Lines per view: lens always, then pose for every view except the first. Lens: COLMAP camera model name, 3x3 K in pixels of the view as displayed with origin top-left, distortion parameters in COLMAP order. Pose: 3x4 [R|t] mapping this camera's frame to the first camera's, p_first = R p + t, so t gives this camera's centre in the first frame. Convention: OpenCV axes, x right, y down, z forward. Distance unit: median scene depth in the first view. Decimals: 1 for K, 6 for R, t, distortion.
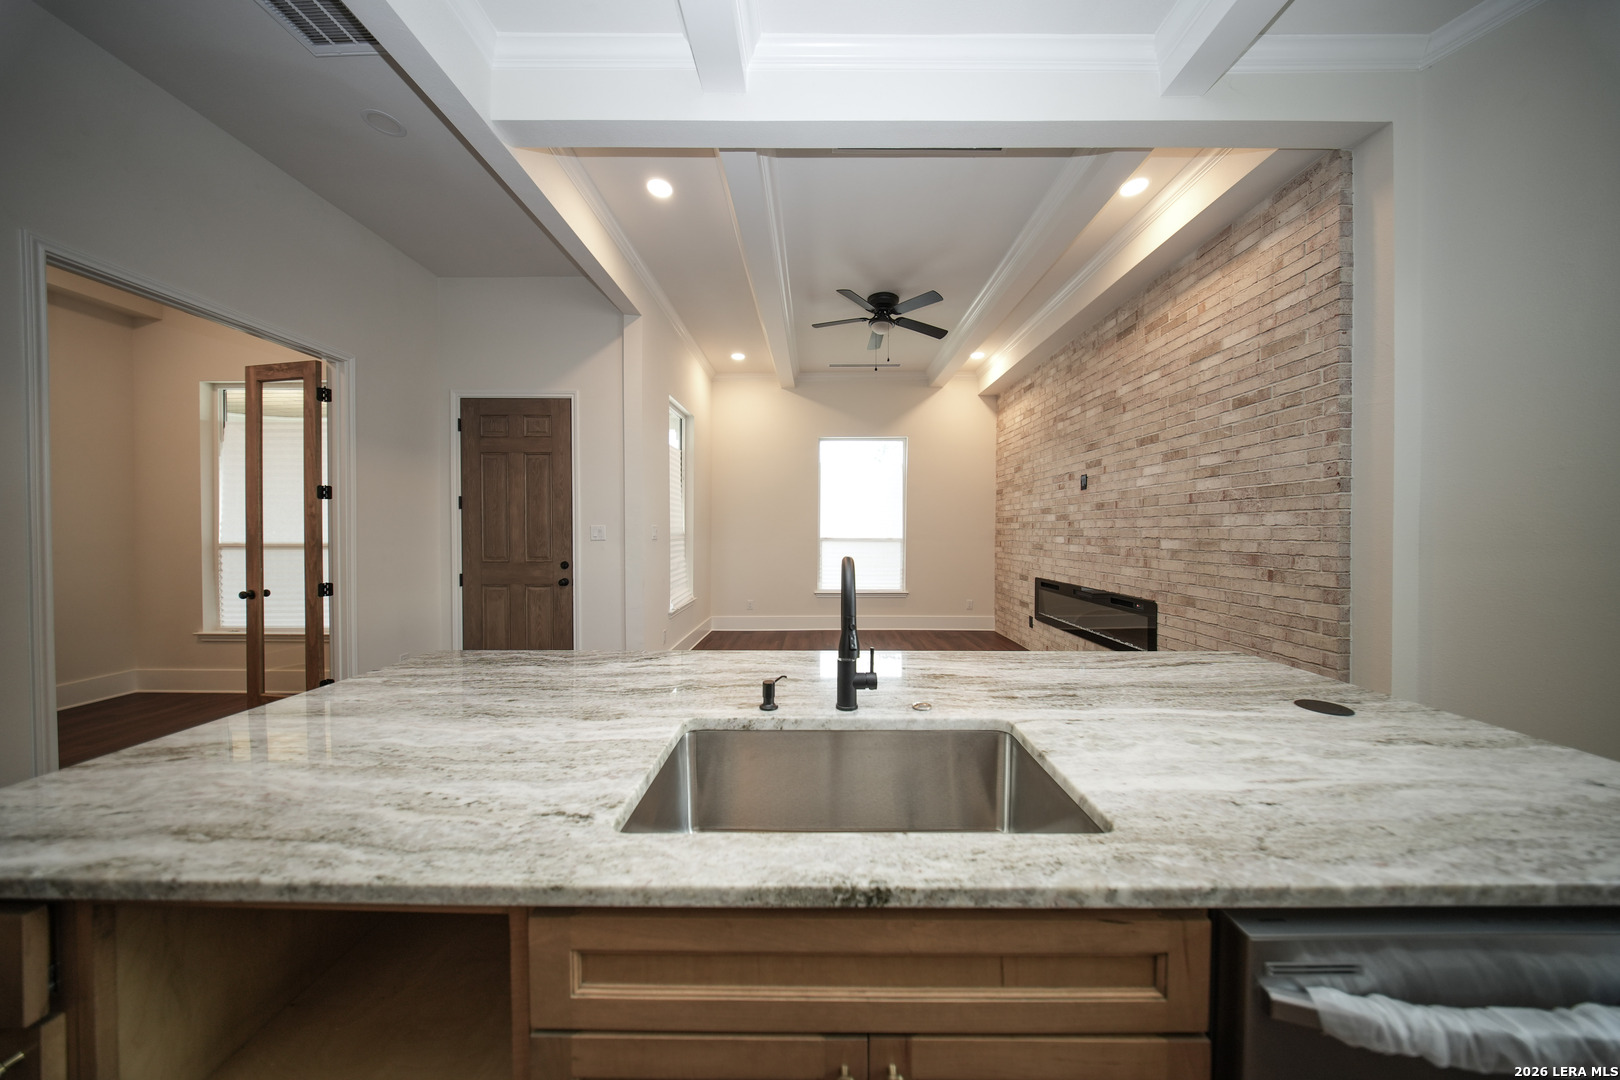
lens RADIAL K [[469.8, 0, 805.1], [0, 469.8, 540.3], [0, 0, 1]] dist [-0.008777, 0.000042]
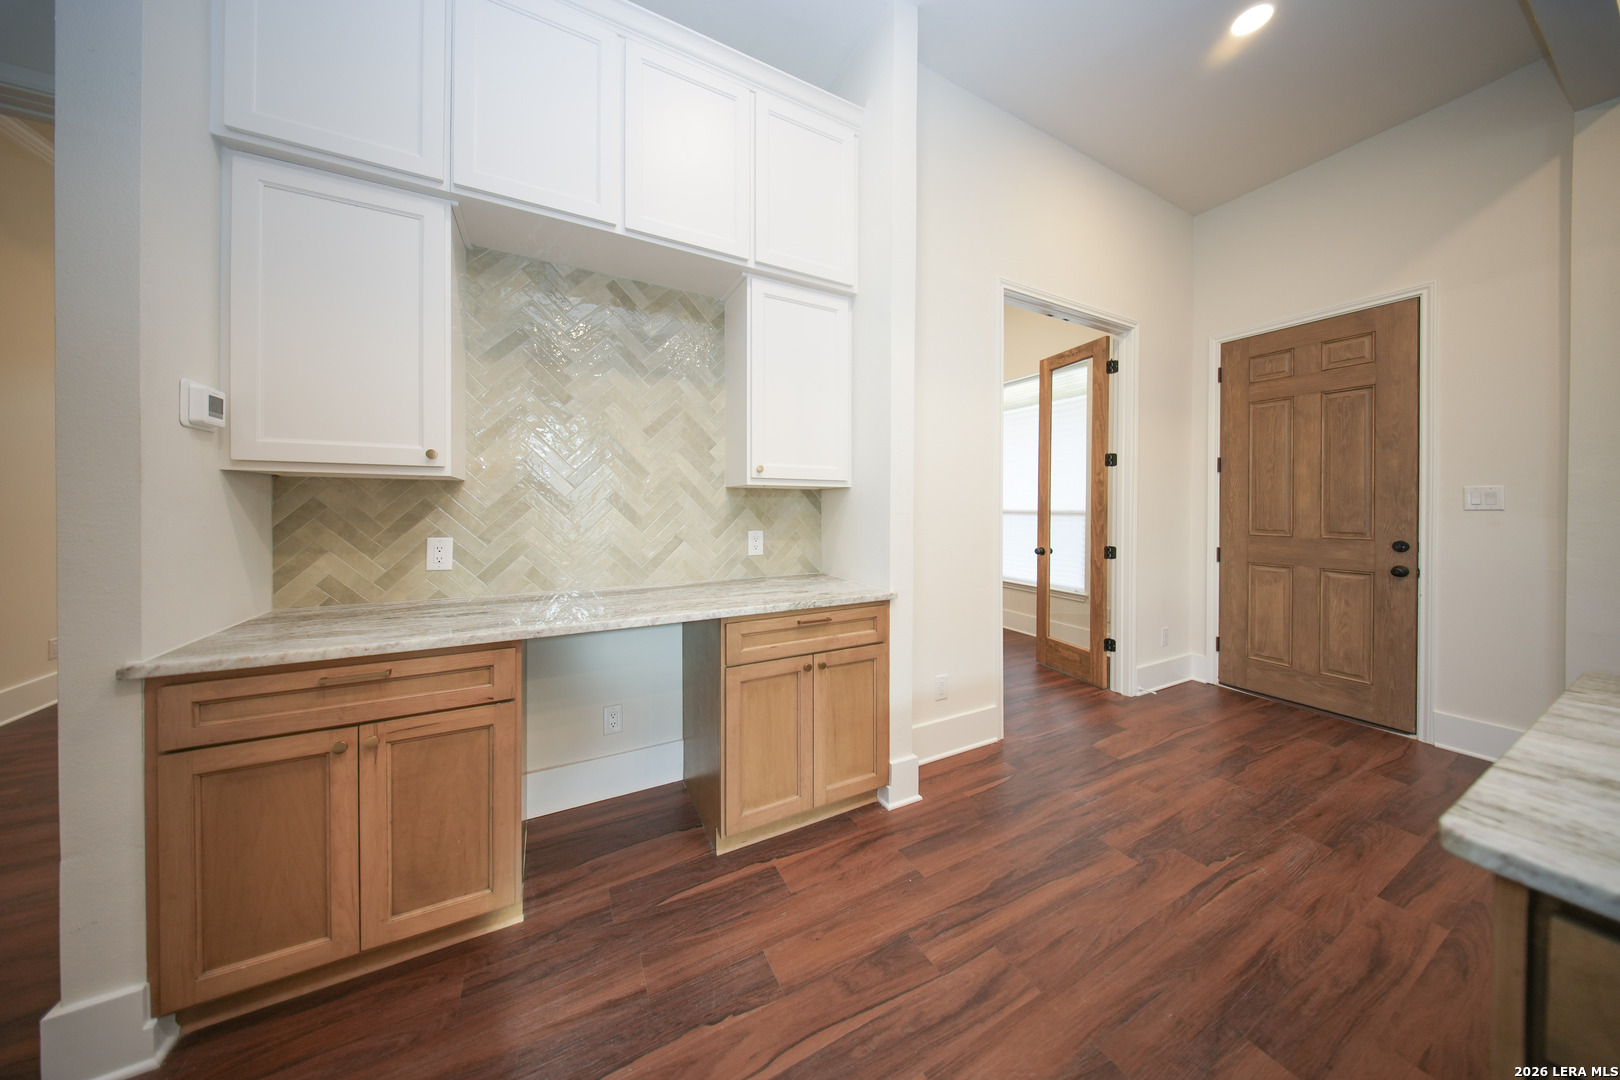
lens RADIAL K [[488.7, 0, 821.6], [0, 488.7, 507.6], [0, 0, 1]] dist [0.000195, -0.001693]
pose [[0.460675, 0.004214, -0.887559, -0.345116], [-0.018546, 0.999816, -0.004879, 0.020110], [0.887375, 0.018709, 0.460669, -0.077226]]
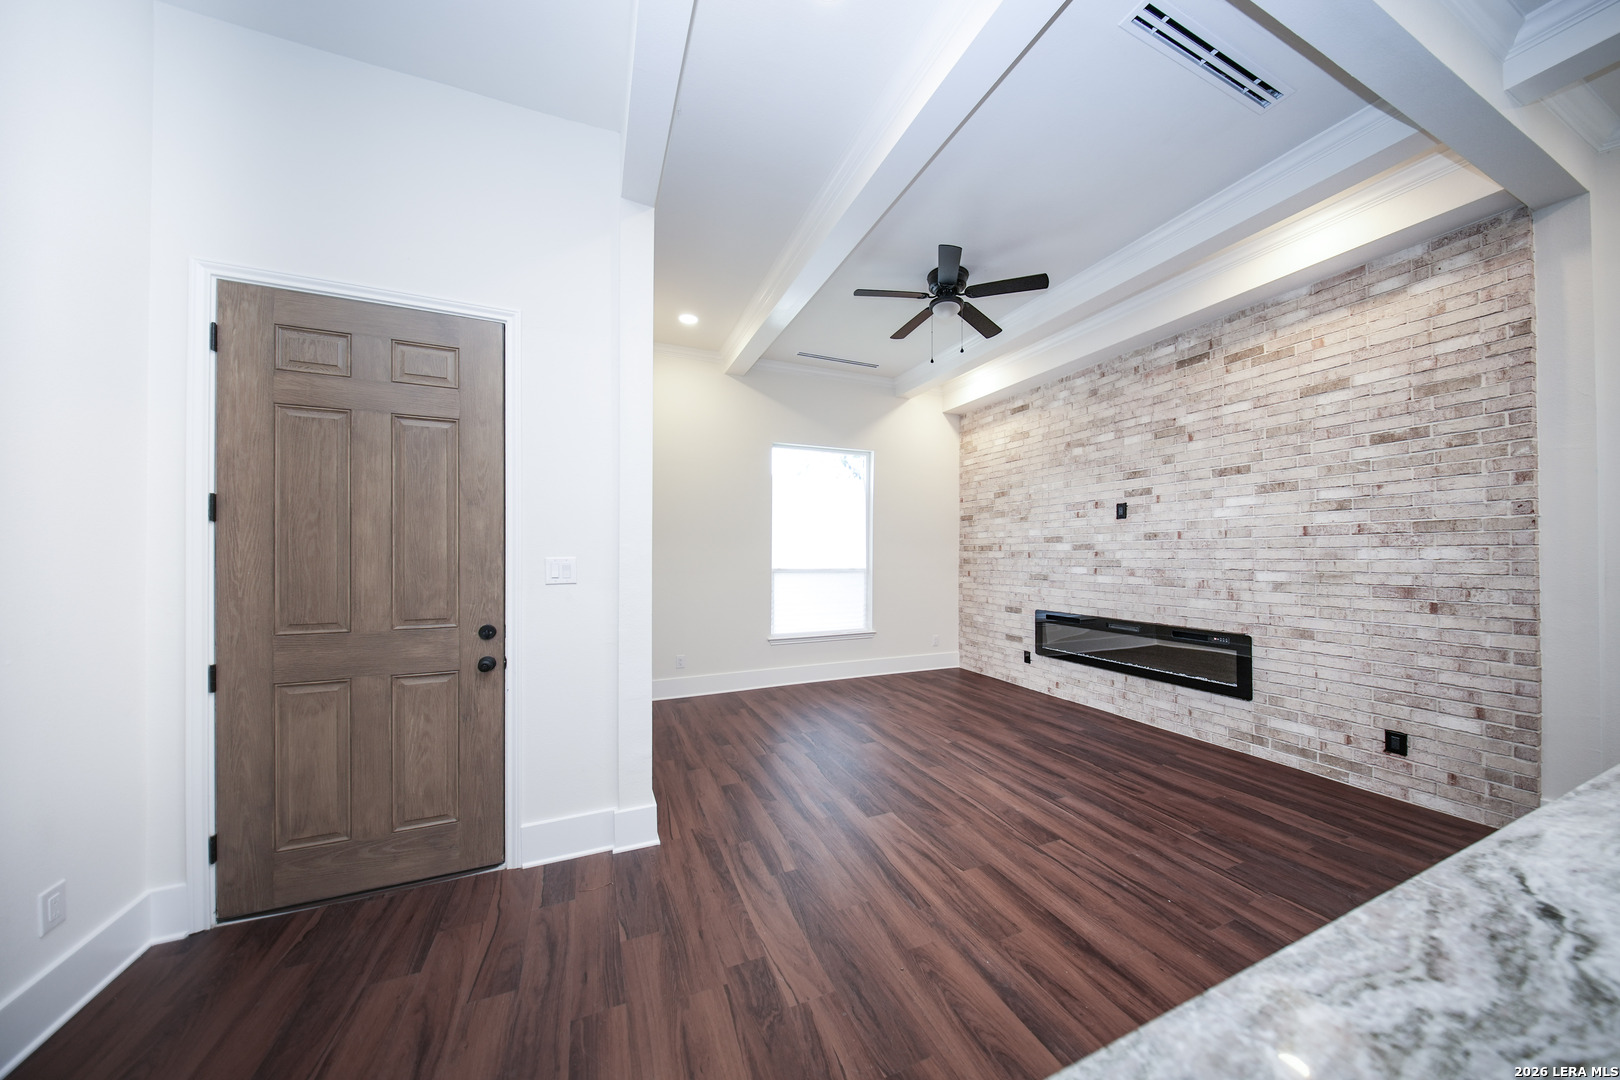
lens RADIAL K [[506.4, 0, 833.9], [0, 506.4, 557.0], [0, 0, 1]] dist [-0.002012, -0.001012]
pose [[0.910067, -0.001918, 0.414456, -0.492064], [0.009642, 0.999817, -0.016545, -0.023265], [-0.414348, 0.019053, 0.909919, 0.393053]]
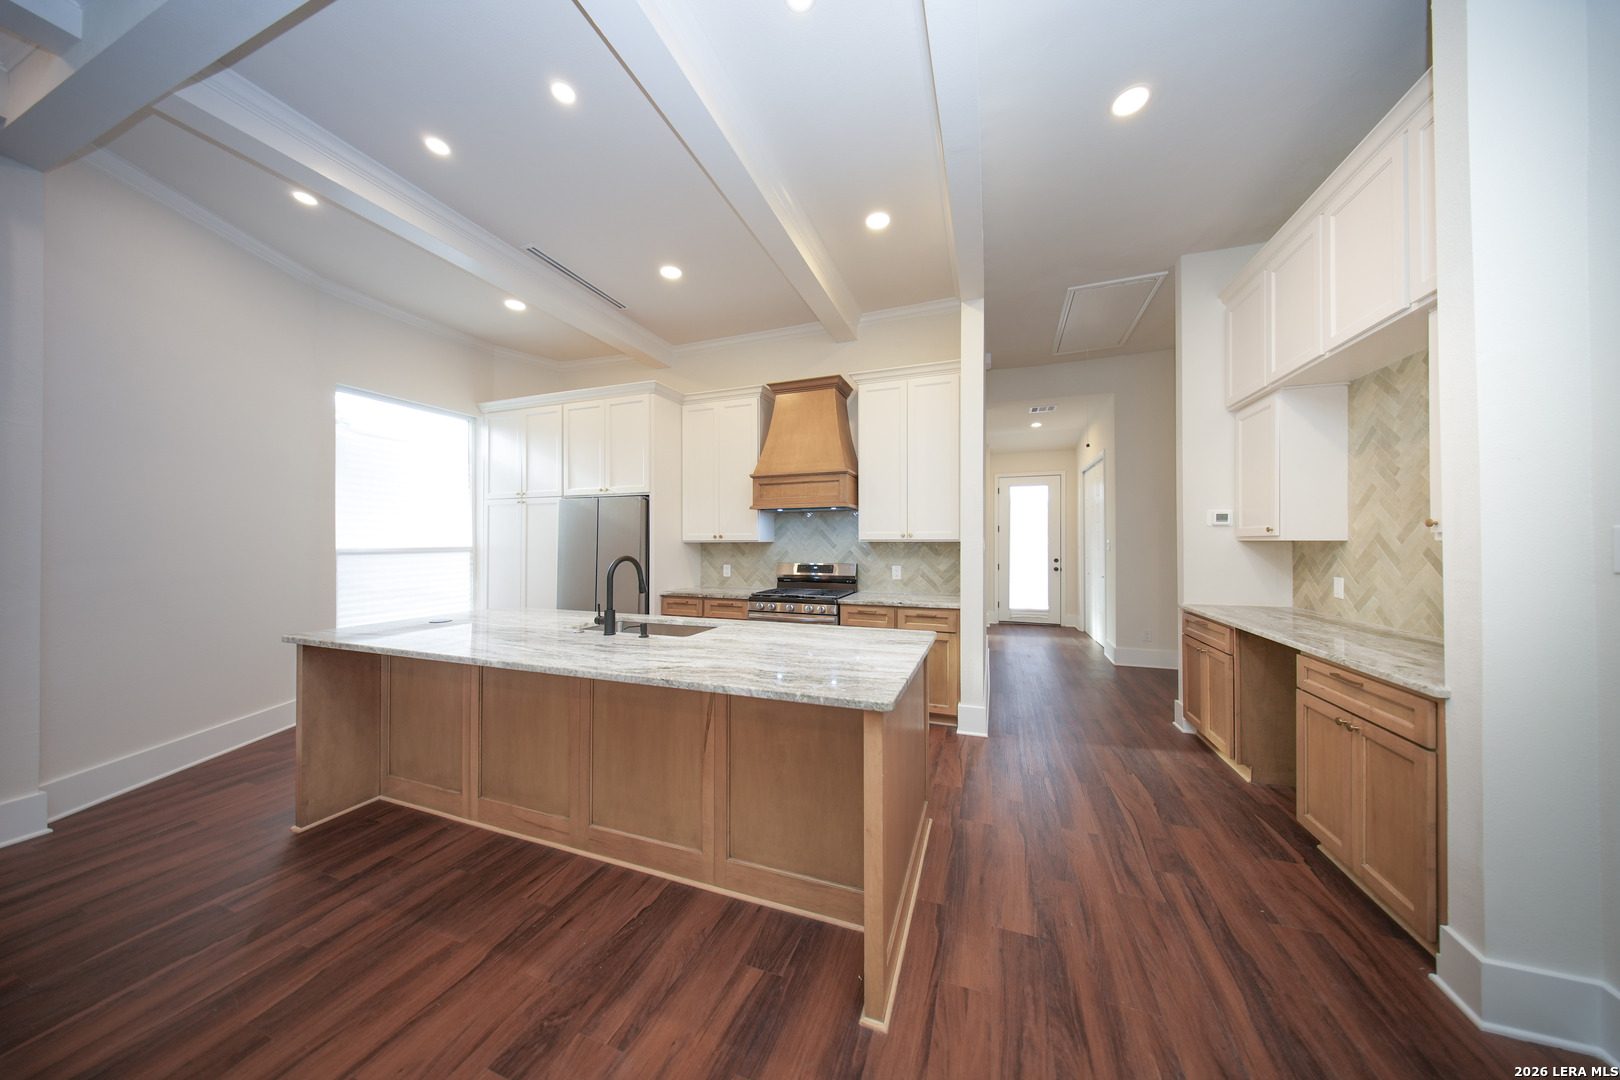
lens RADIAL K [[525.1, 0, 800.1], [0, 525.1, 541.0], [0, 0, 1]] dist [0.014738, -0.000201]
pose [[-0.930627, 0.000565, 0.365969, -0.479053], [0.006993, 0.999844, 0.016238, -0.022767], [-0.365902, 0.017671, -0.930486, 0.914719]]
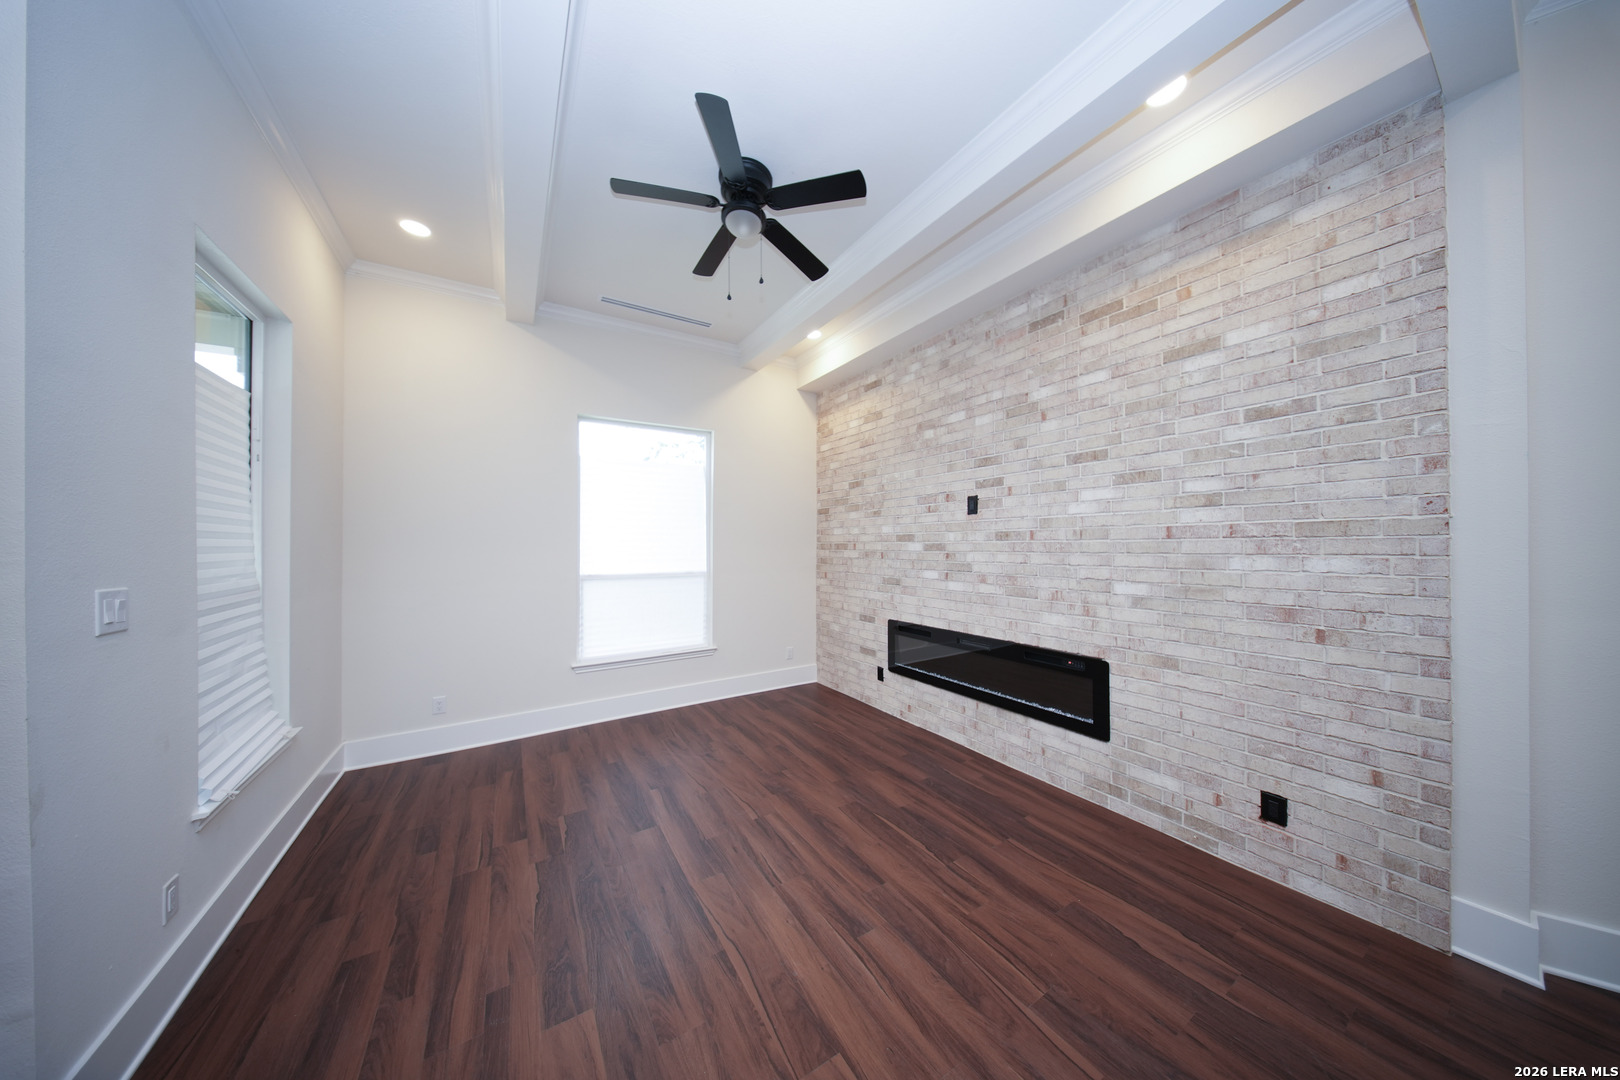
lens RADIAL K [[488.7, 0, 842.3], [0, 488.7, 551.3], [0, 0, 1]] dist [0.000195, -0.001693]
pose [[0.818228, -0.006658, 0.574855, -0.094784], [0.014486, 0.999854, -0.009039, -0.052658], [-0.574711, 0.015723, 0.818206, 0.580111]]
